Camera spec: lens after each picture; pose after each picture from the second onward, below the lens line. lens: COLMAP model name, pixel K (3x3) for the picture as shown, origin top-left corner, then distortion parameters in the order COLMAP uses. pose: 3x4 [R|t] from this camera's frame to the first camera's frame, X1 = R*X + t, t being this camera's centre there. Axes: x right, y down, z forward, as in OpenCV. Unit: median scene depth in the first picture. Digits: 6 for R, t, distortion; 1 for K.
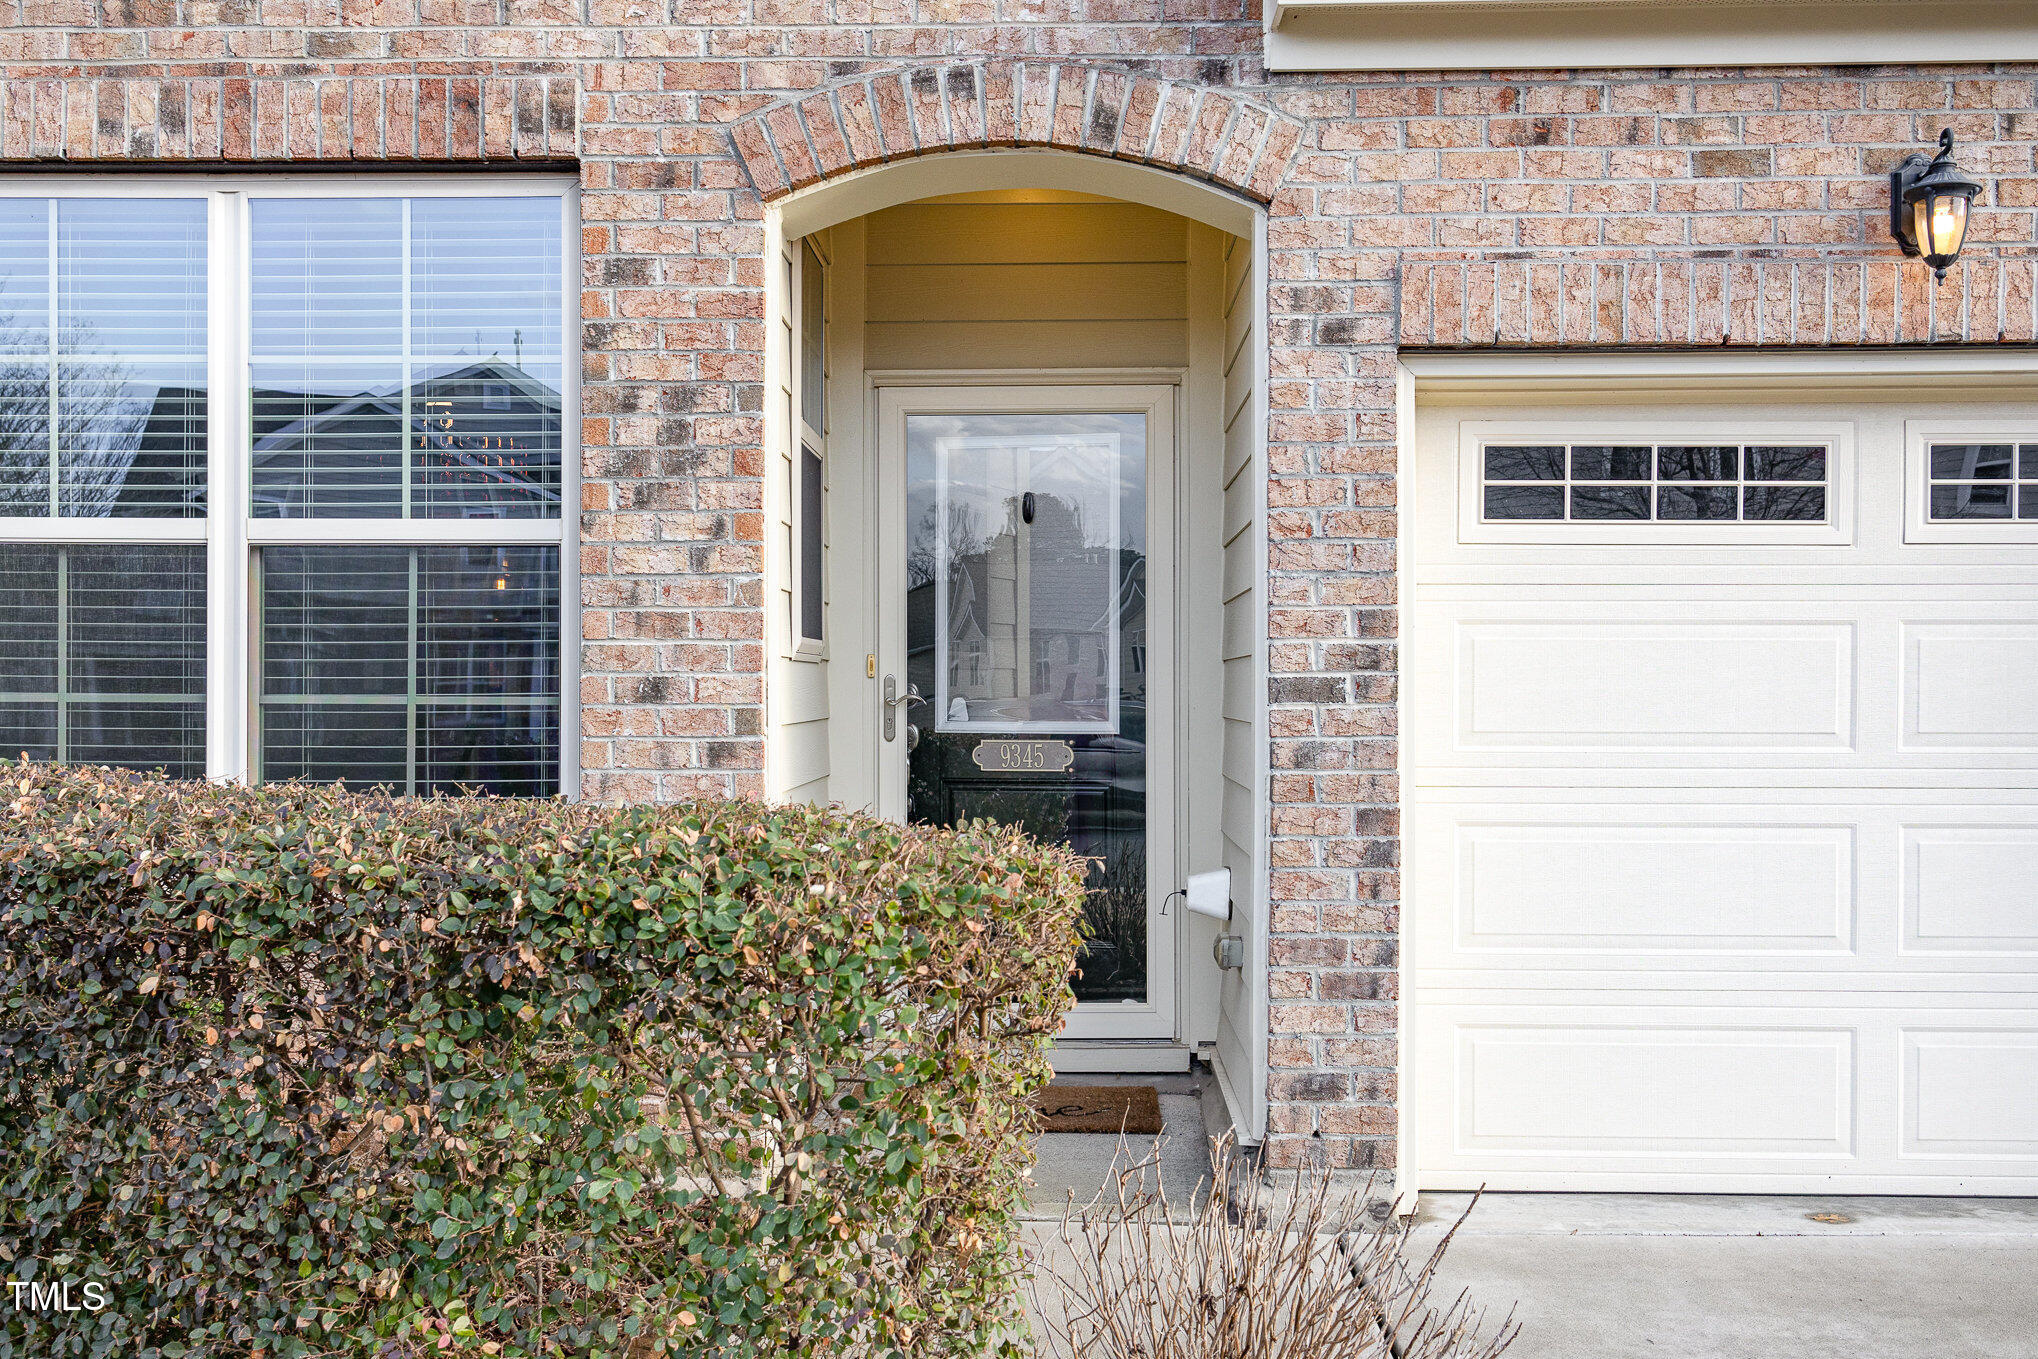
lens RADIAL K [[2588.9, 0, 1020.3], [0, 2588.9, 663.9], [0, 0, 1]] dist [-0.007101, 0.000000]
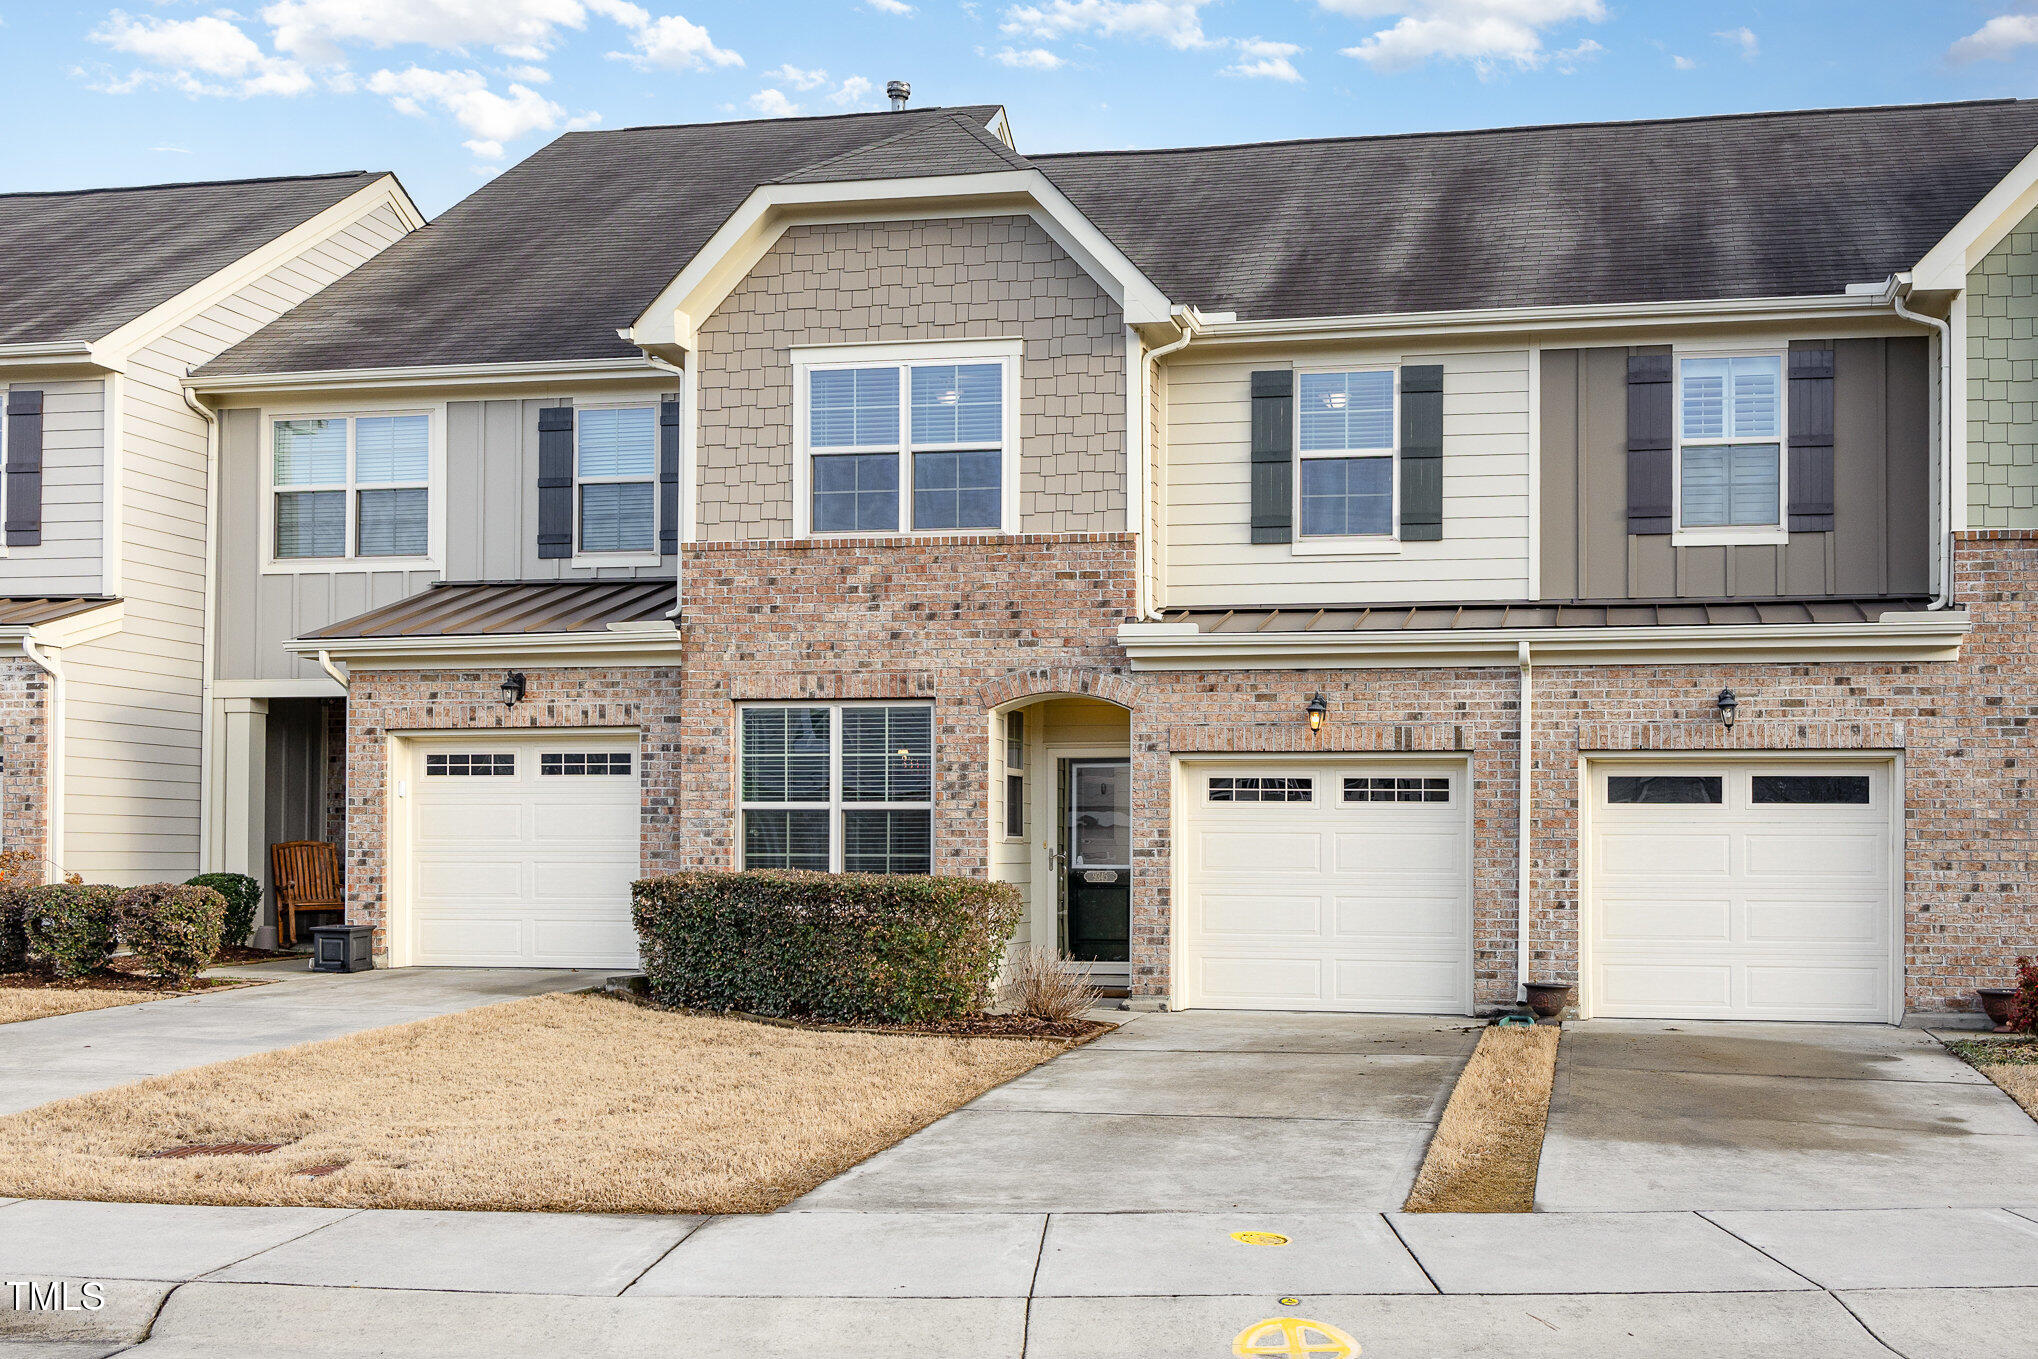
lens RADIAL K [[2588.9, 0, 1014.7], [0, 2588.9, 685.6], [0, 0, 1]] dist [-0.007101, 0.000000]
pose [[0.979621, -0.009545, -0.200627, 0.619785], [-0.001745, 0.998428, -0.056021, -0.018660], [0.200846, 0.055230, 0.978065, -2.330036]]
